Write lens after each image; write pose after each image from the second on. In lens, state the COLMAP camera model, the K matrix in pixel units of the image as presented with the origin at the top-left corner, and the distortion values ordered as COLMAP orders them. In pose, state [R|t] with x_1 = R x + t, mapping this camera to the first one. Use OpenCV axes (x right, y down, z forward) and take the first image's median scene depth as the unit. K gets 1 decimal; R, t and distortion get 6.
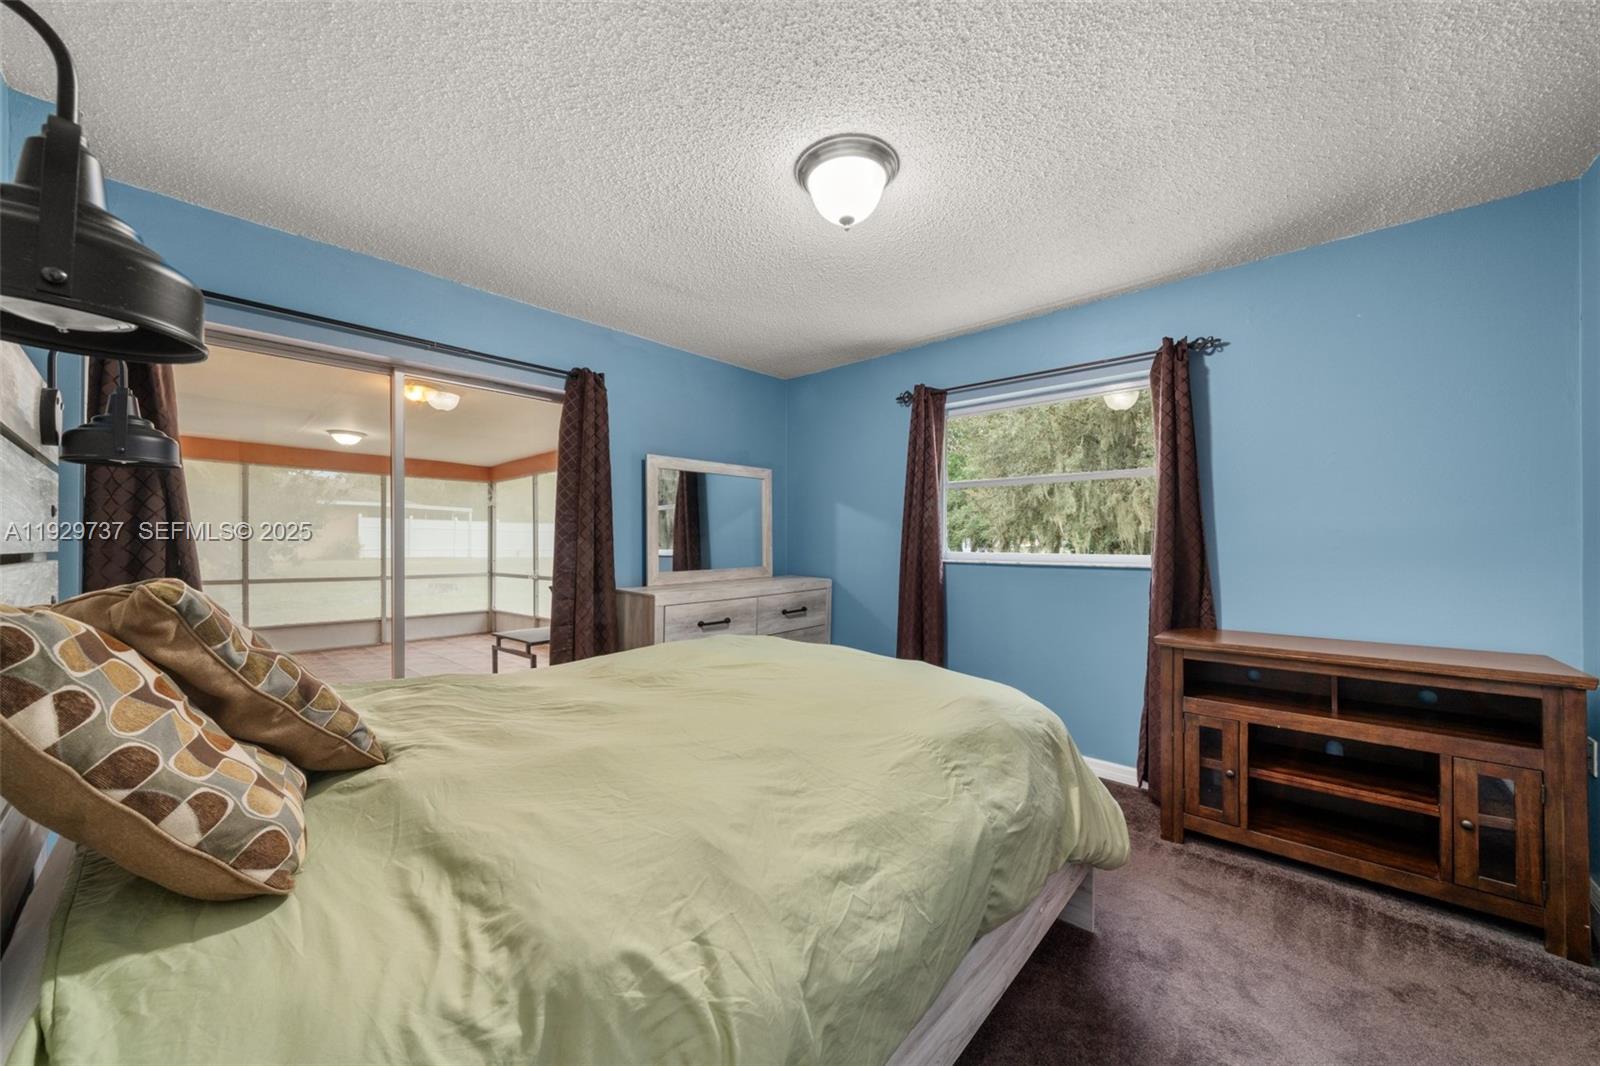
lens RADIAL K [[583.0, 0, 783.2], [0, 583.0, 543.0], [0, 0, 1]] dist [-0.000528, 0.000042]
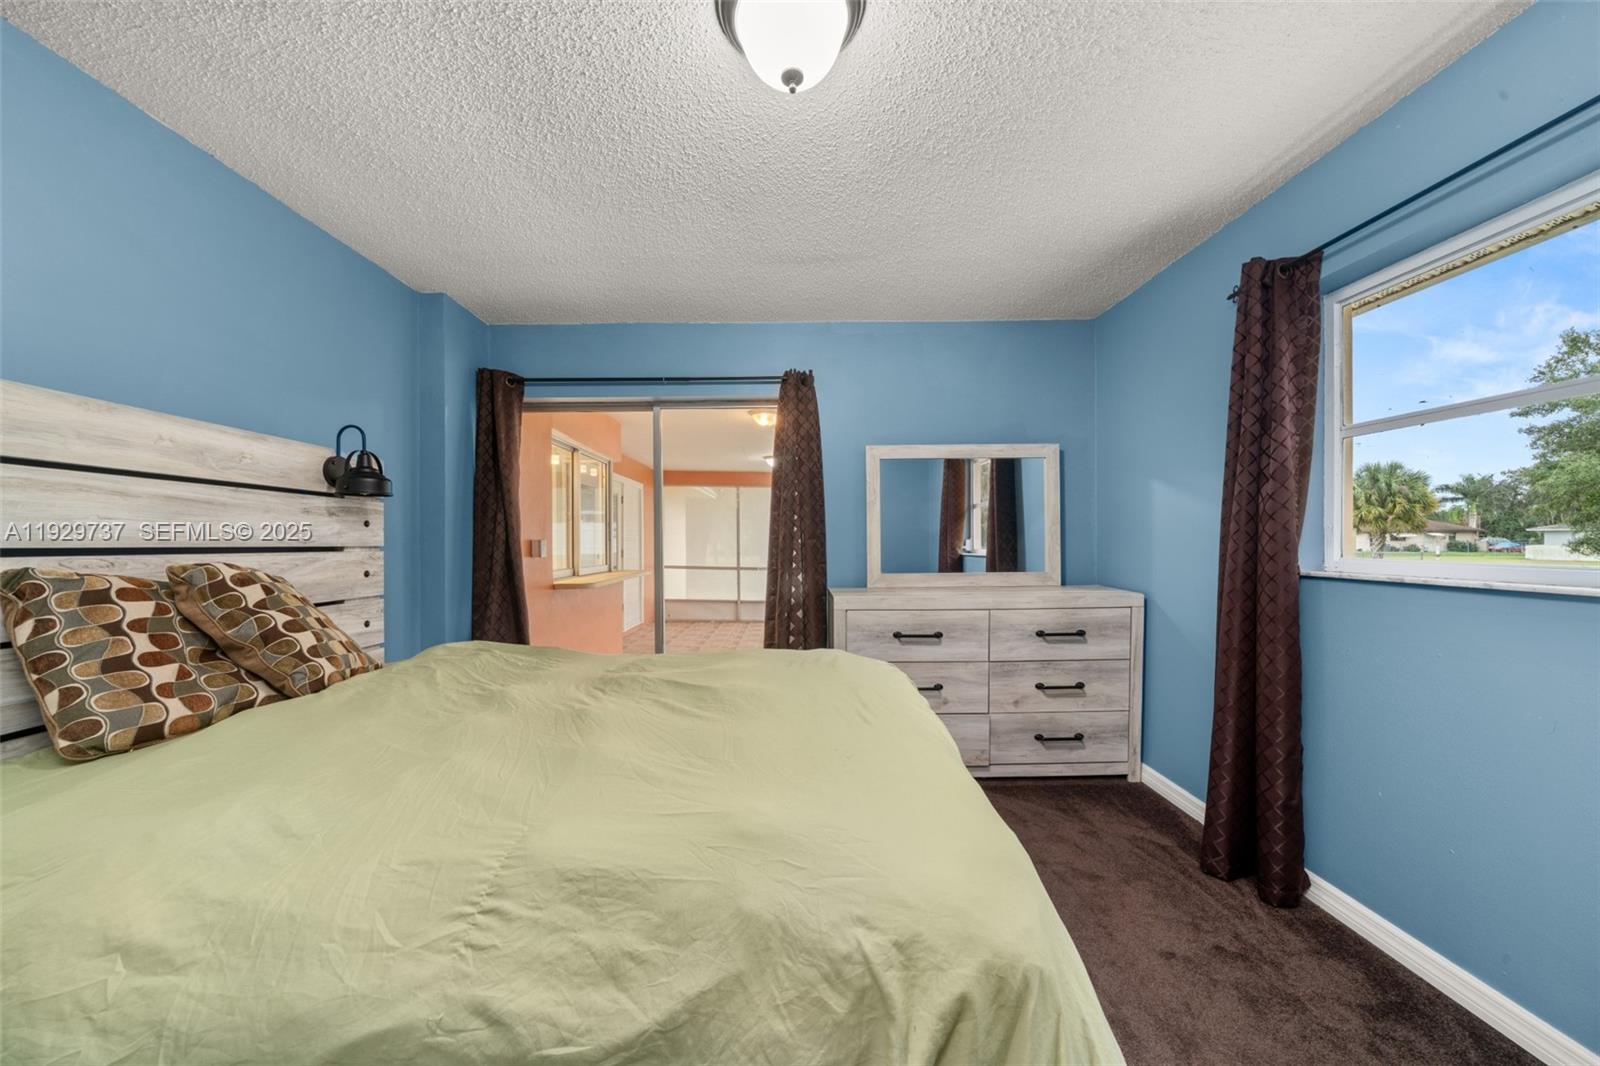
lens RADIAL K [[556.5, 0, 781.9], [0, 556.5, 544.6], [0, 0, 1]] dist [-0.004945, 0.000088]
pose [[0.668333, 0.002795, -0.743857, 0.356076], [0.001259, 0.999987, 0.004888, 0.001011], [0.743861, -0.004204, 0.668321, 0.324330]]
